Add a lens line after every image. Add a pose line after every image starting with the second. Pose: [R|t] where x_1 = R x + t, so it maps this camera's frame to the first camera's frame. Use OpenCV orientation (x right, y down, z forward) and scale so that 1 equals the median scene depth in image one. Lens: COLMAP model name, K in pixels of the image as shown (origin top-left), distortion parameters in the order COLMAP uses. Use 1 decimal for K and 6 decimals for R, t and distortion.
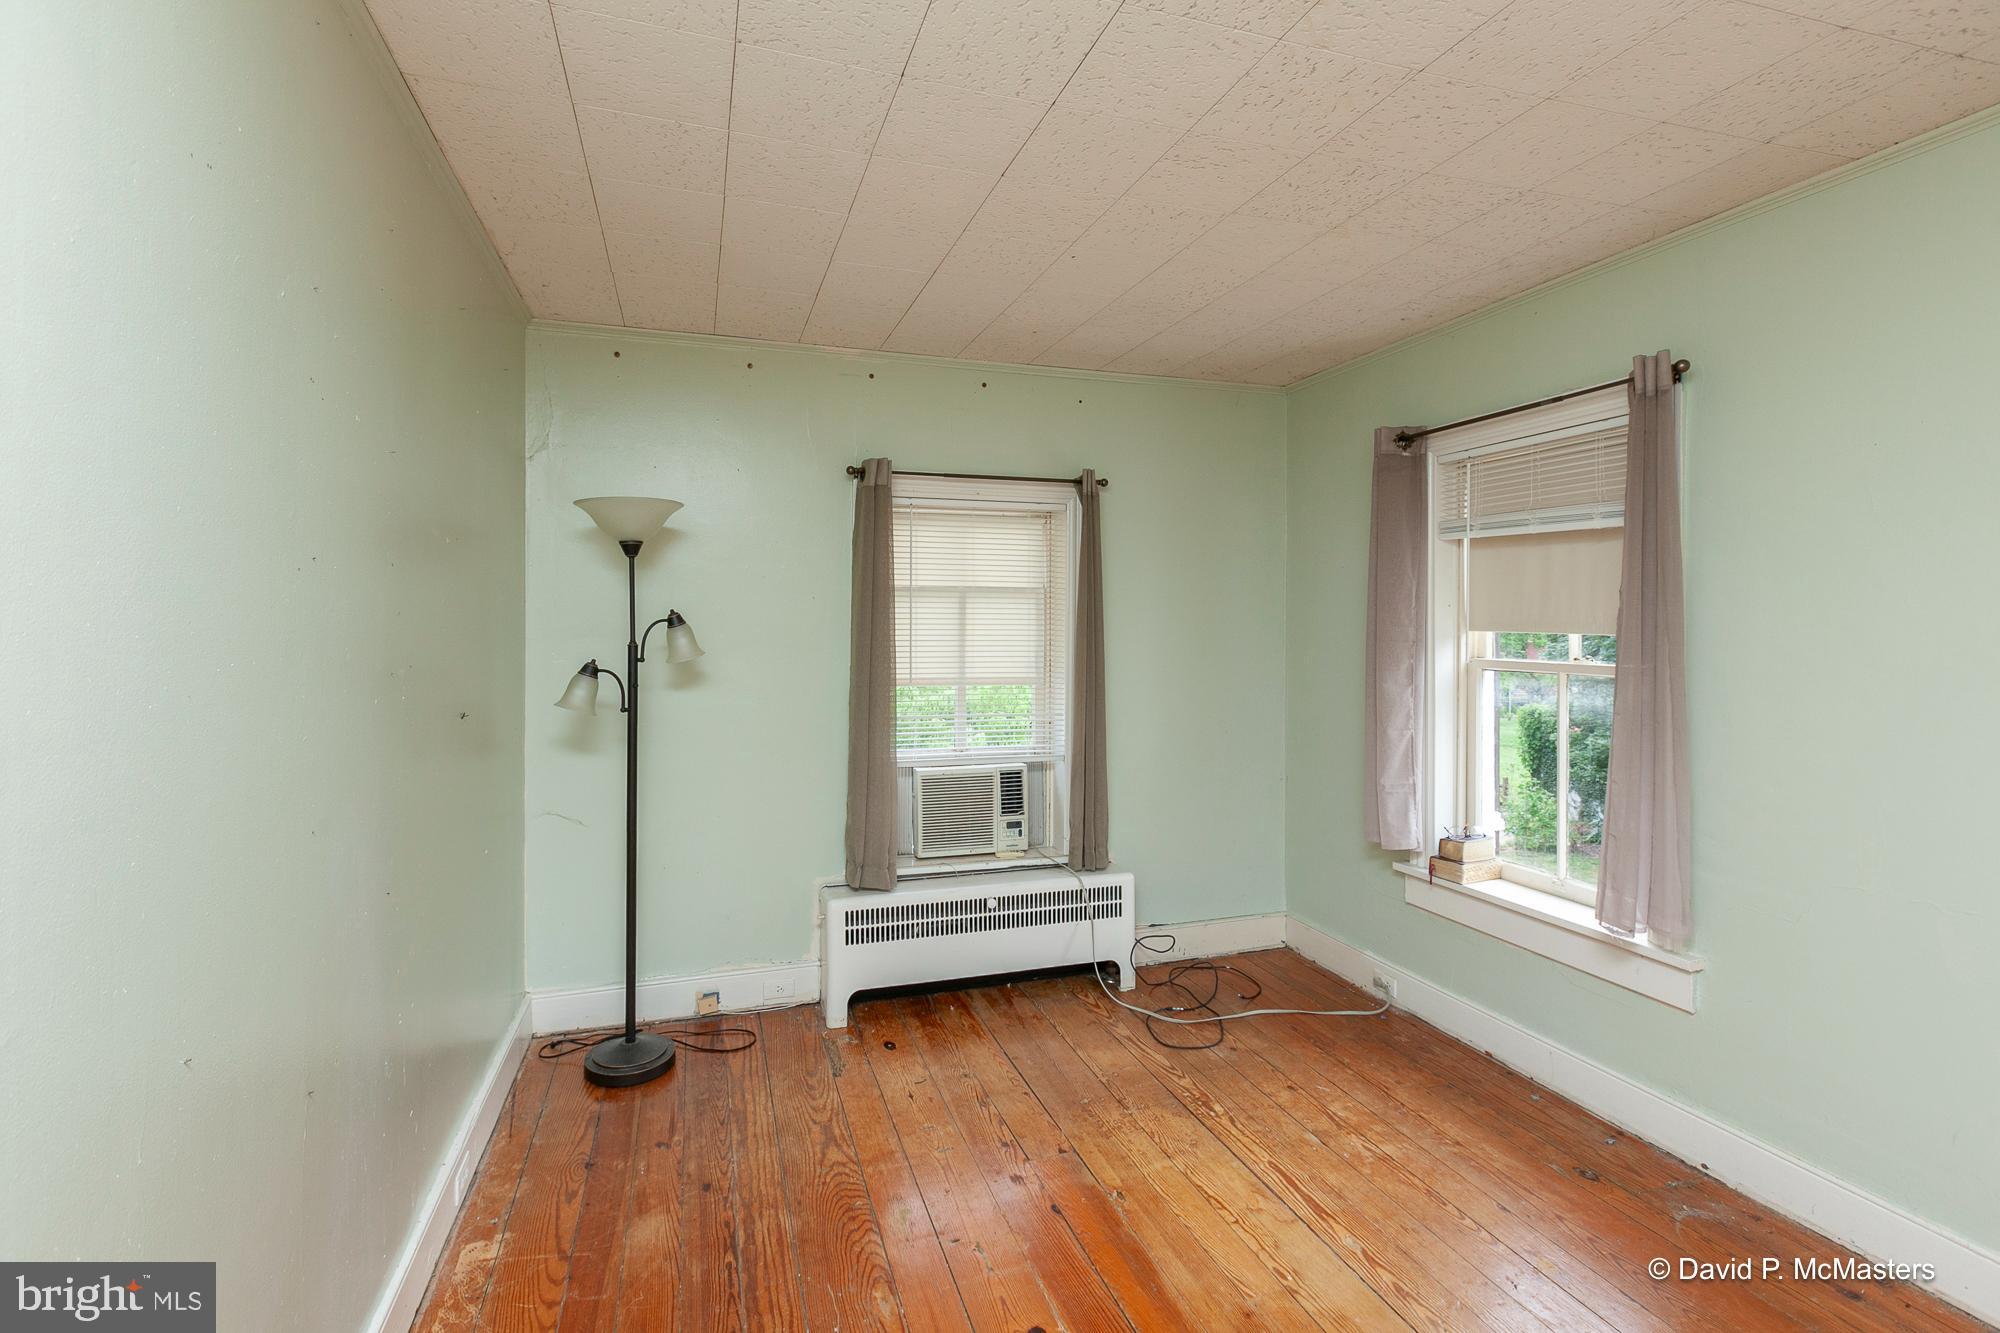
lens RADIAL K [[915.0, 0, 1000.4], [0, 915.0, 650.4], [0, 0, 1]] dist [0.011403, -0.000954]
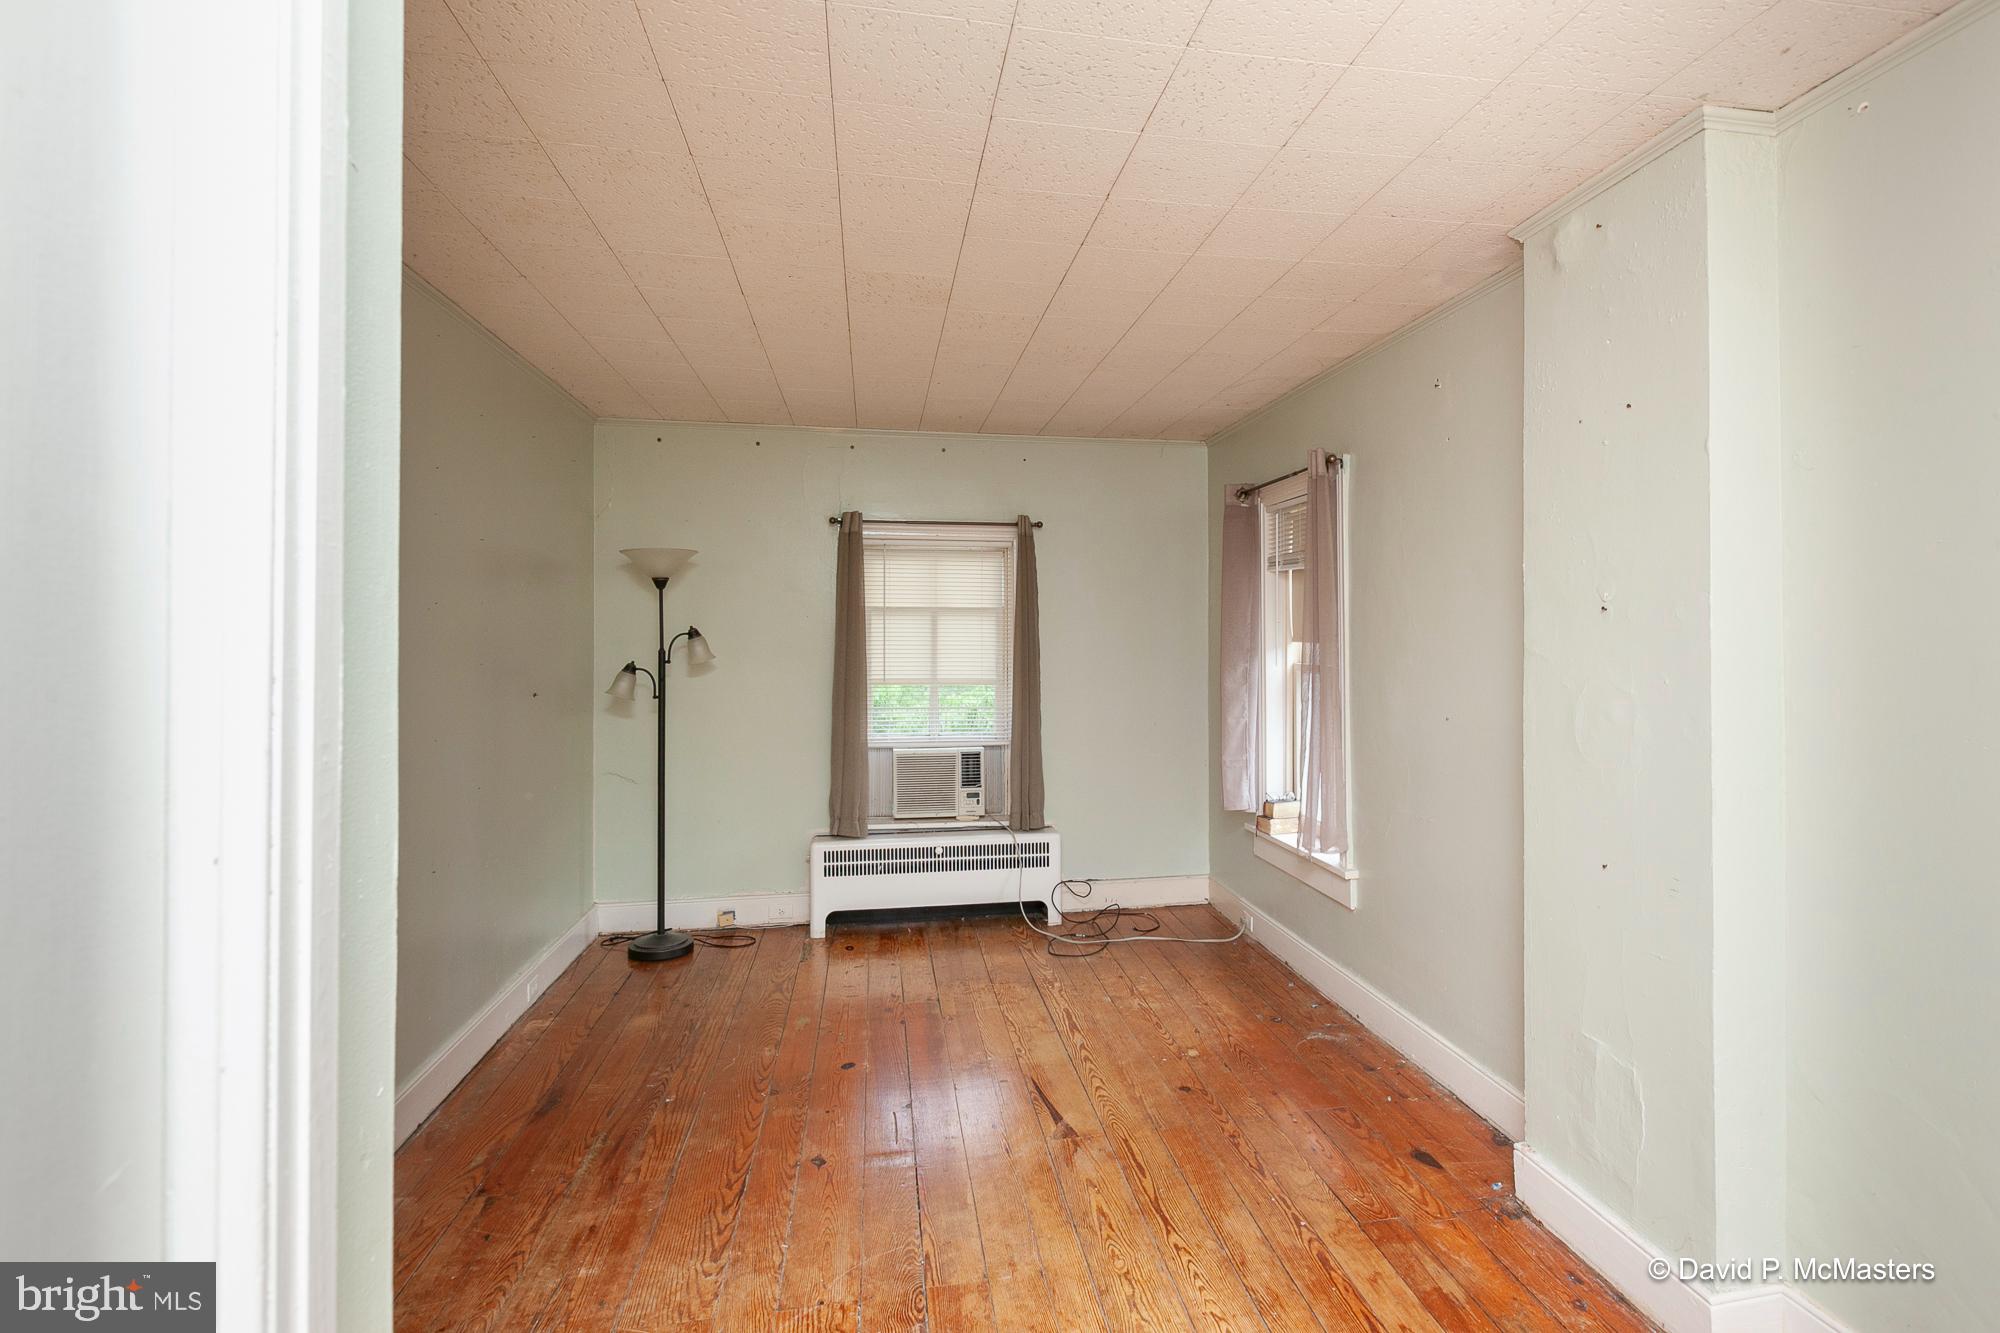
lens RADIAL K [[881.8, 0, 1005.7], [0, 881.8, 659.3], [0, 0, 1]] dist [0.004904, 0.000391]
pose [[0.995811, 0.002977, -0.091386, 0.215835], [-0.003125, 0.999994, -0.001480, 0.005947], [0.091381, 0.001760, 0.995814, -0.262077]]
